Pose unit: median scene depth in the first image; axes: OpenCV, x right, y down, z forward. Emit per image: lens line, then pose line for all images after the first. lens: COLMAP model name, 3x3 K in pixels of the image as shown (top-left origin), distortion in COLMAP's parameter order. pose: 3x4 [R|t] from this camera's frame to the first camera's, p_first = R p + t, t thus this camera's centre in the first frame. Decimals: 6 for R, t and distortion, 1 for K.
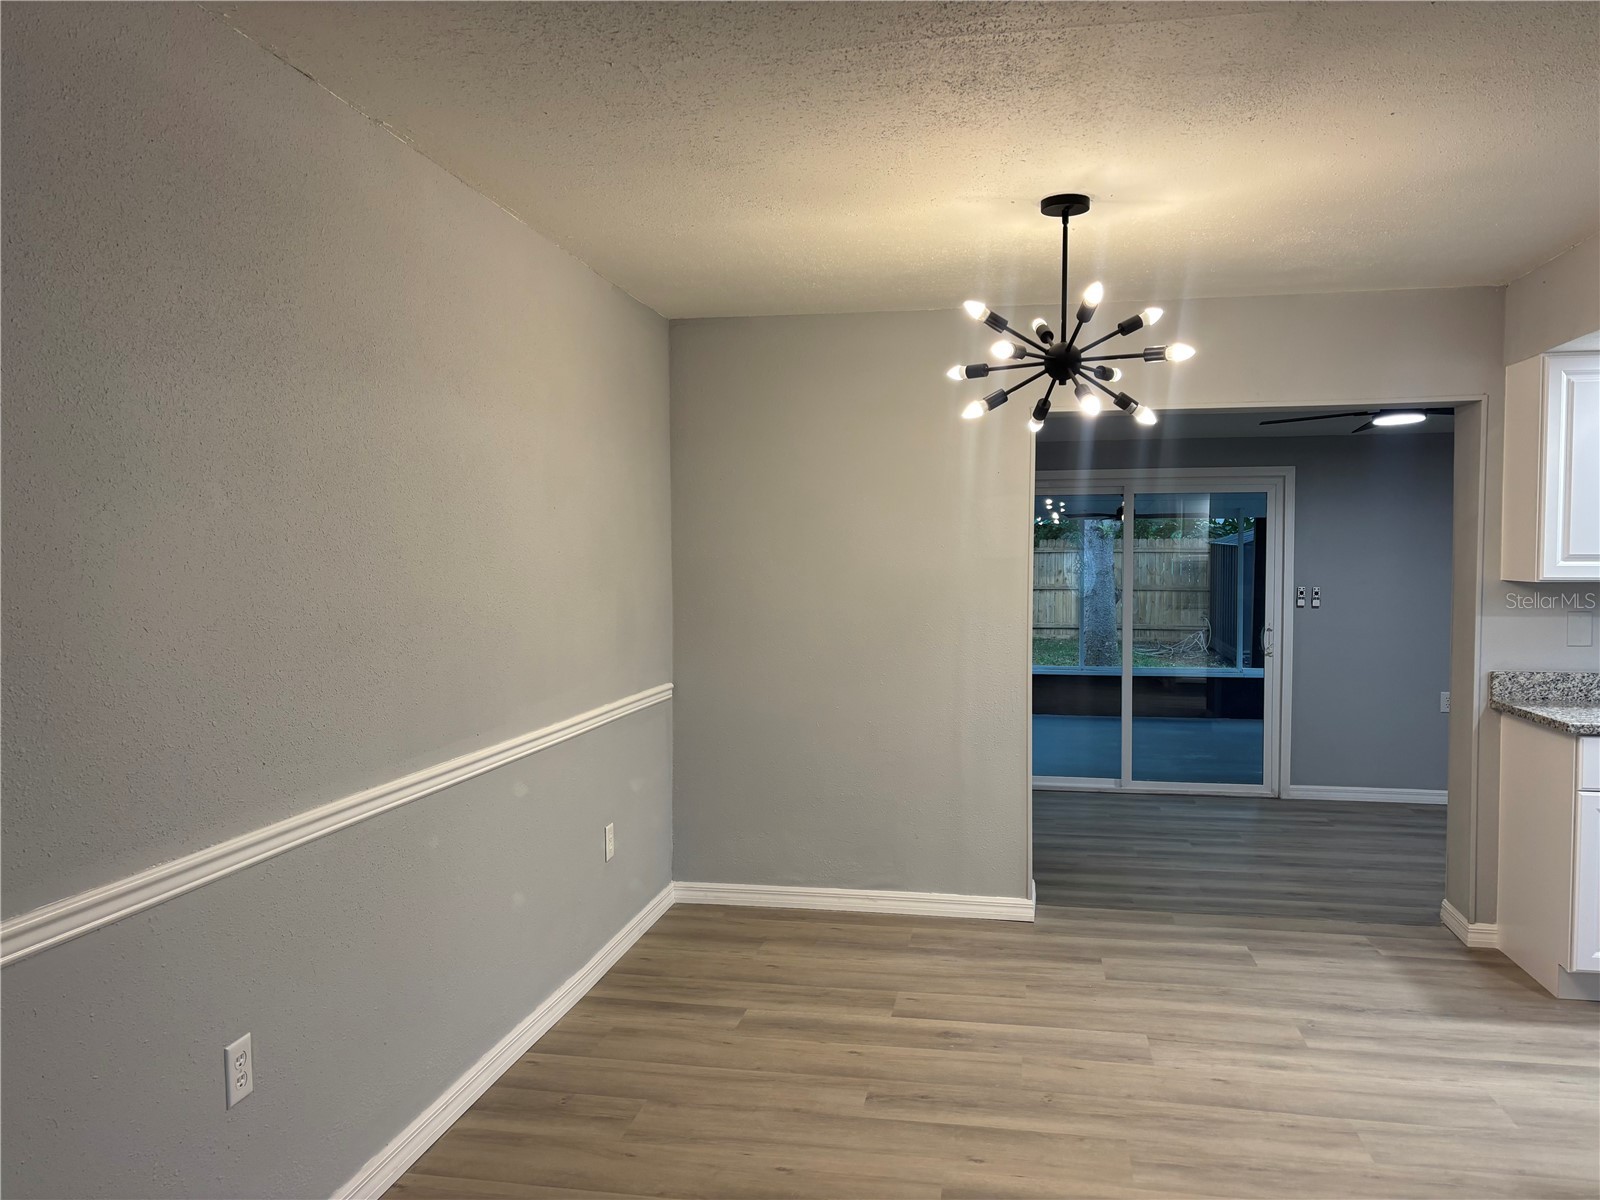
lens RADIAL K [[1205.9, 0, 805.2], [0, 1205.9, 609.5], [0, 0, 1]] dist [0.030071, -0.028349]
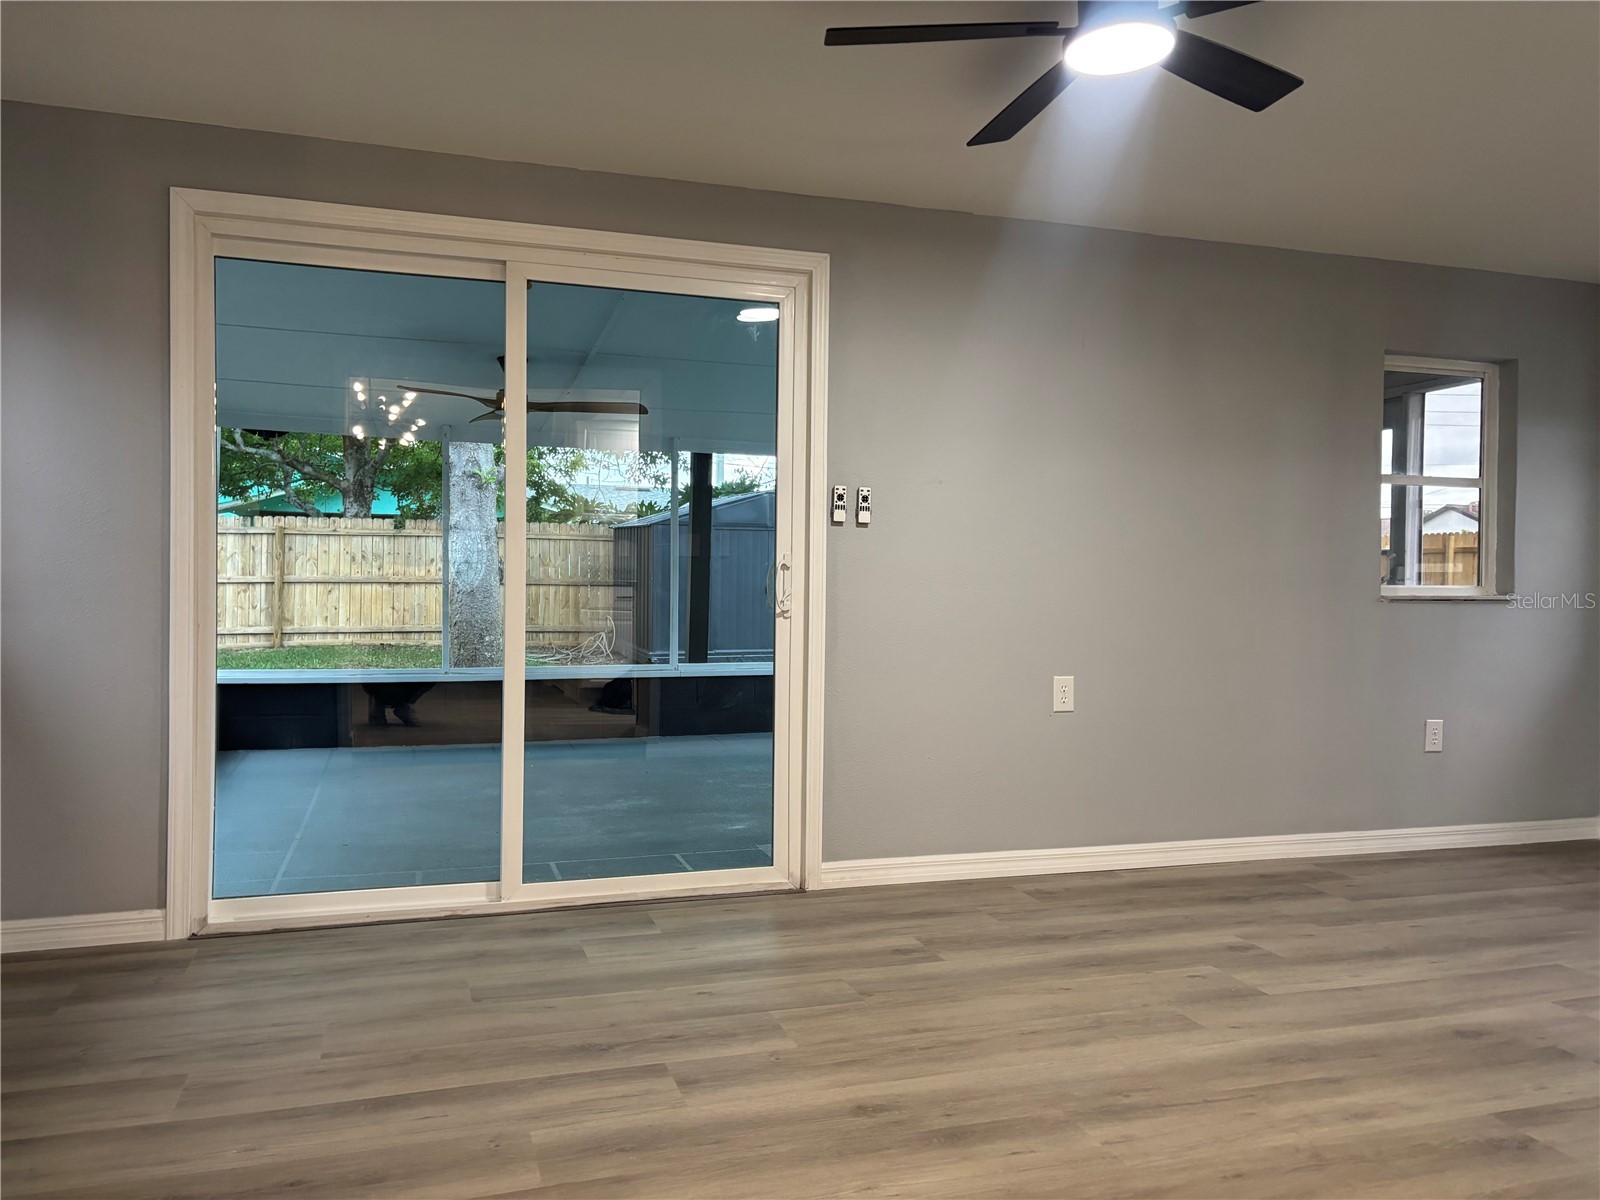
lens RADIAL K [[1205.9, 0, 805.2], [0, 1205.9, 609.5], [0, 0, 1]] dist [0.030071, -0.028349]
pose [[0.879974, 0.003509, 0.475010, 0.125277], [0.004455, 0.999868, -0.015639, 0.037342], [-0.475002, 0.015879, 0.879842, 0.466237]]
